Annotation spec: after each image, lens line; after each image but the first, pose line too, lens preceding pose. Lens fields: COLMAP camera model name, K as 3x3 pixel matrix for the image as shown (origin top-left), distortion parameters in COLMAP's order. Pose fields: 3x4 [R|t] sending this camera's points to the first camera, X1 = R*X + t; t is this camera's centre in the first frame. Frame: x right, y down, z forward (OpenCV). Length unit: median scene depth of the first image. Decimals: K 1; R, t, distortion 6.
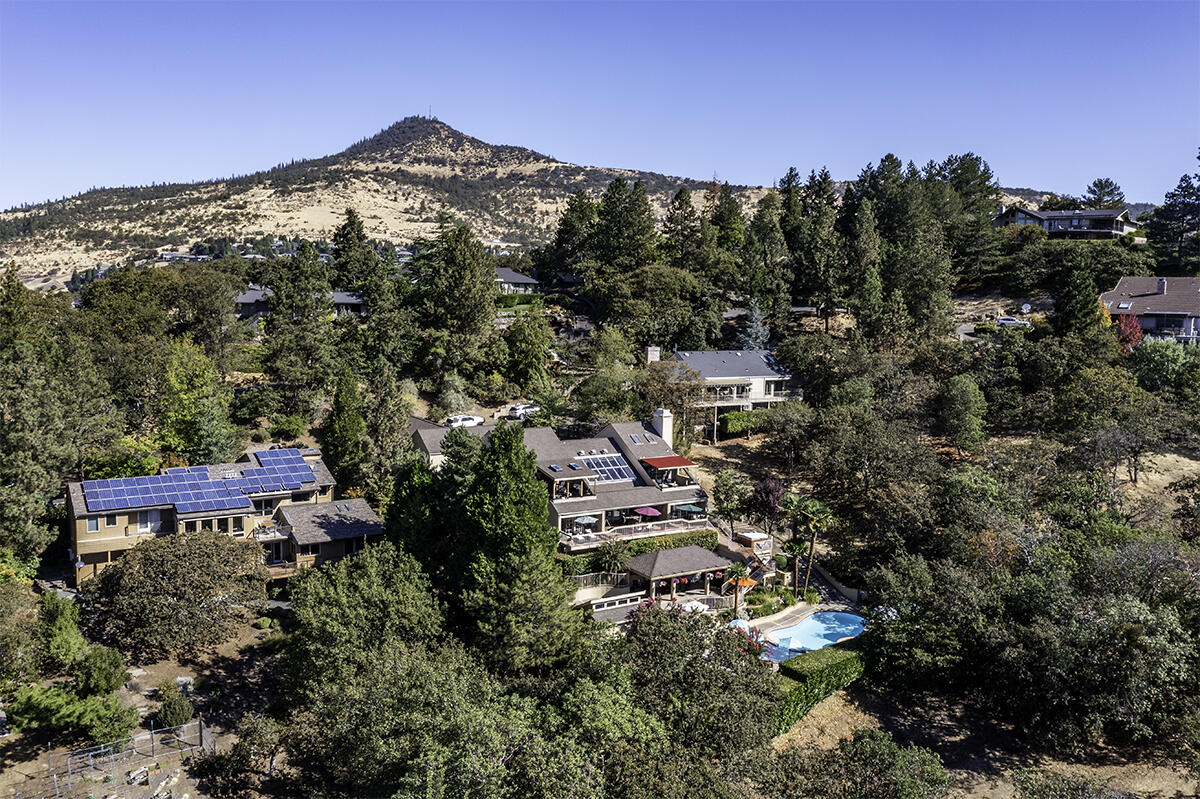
lens RADIAL K [[979.7, 0, 600.0], [0, 979.7, 399.5], [0, 0, 1]] dist [-0.087755, -0.001325]
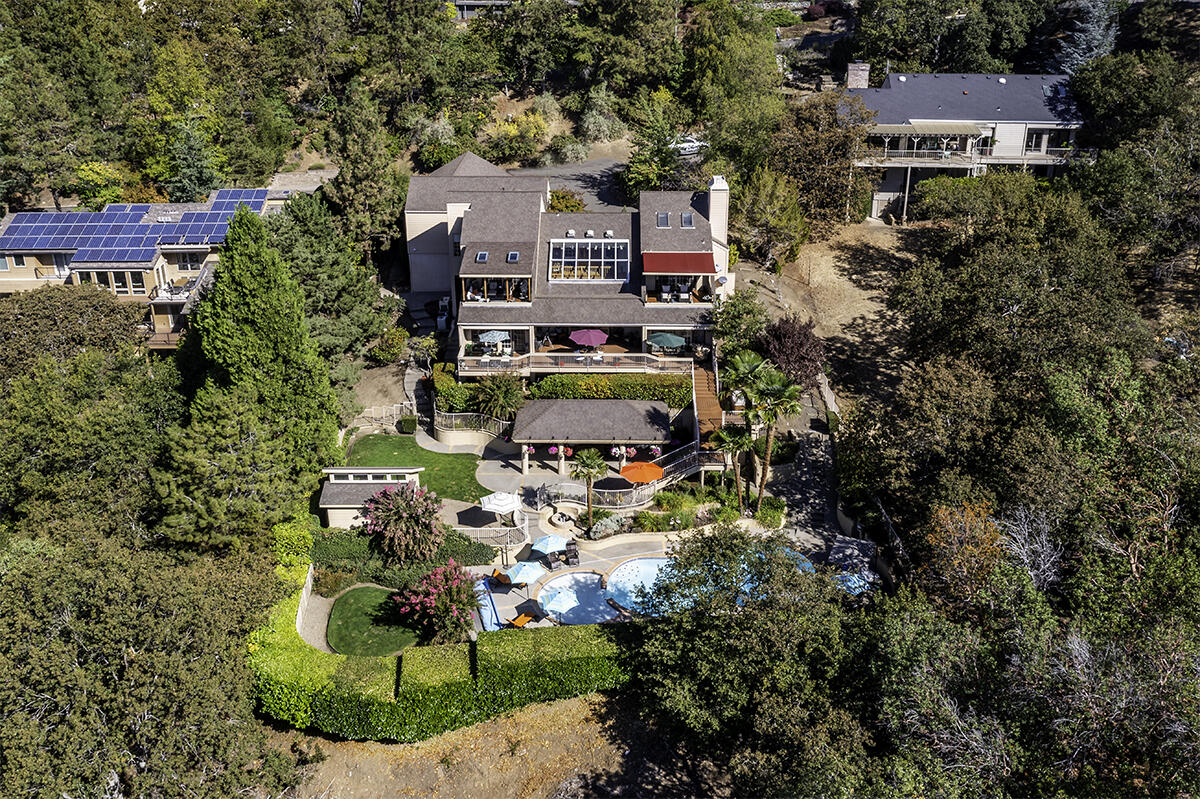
lens RADIAL K [[1094.6, 0, 604.9], [0, 1094.6, 366.1], [0, 0, 1]] dist [-0.008939, -0.003067]
pose [[0.847716, 0.184284, -0.497410, 0.424329], [-0.041840, 0.958021, 0.283627, -0.081626], [0.528797, -0.219623, 0.819841, 0.343882]]
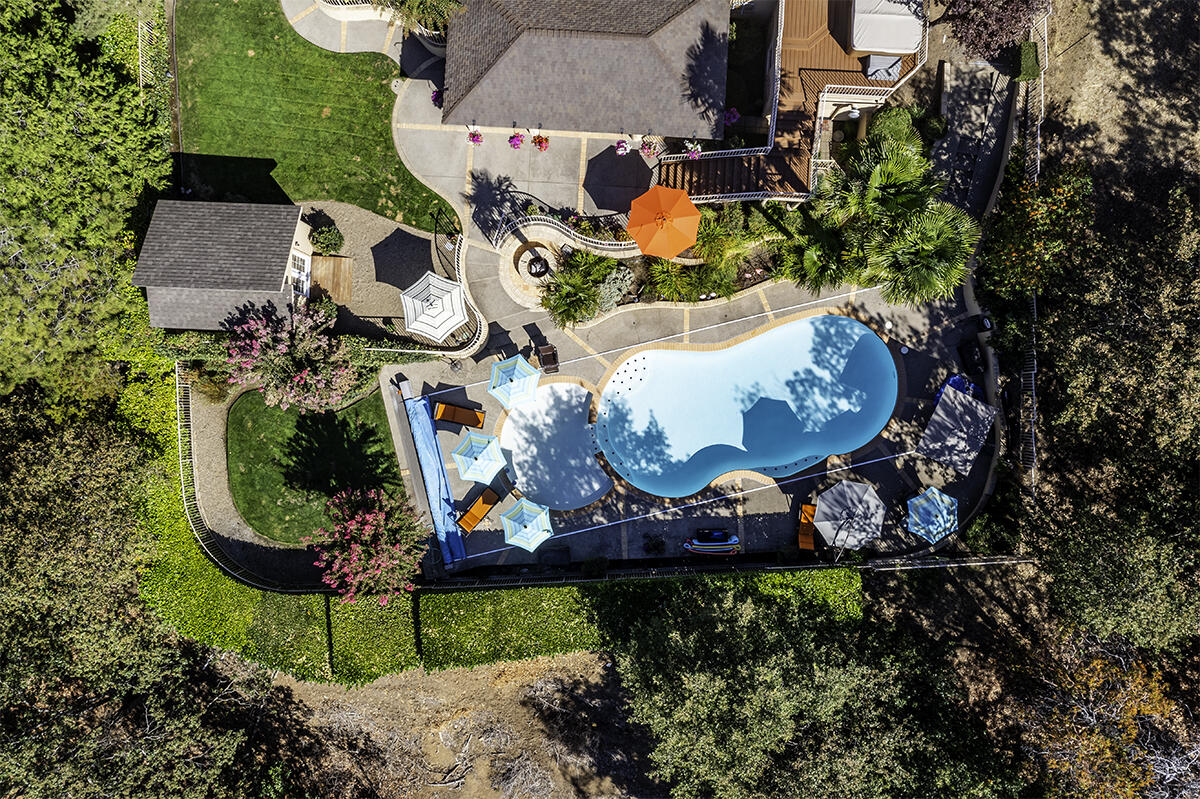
lens RADIAL K [[953.0, 0, 600.0], [0, 953.0, 399.5], [0, 0, 1]] dist [-0.014948, -0.005868]
pose [[0.821578, 0.569126, -0.033248, 0.156956], [-0.033768, 0.106799, 0.993707, -0.168058], [0.569095, -0.815285, 0.106962, 0.778107]]
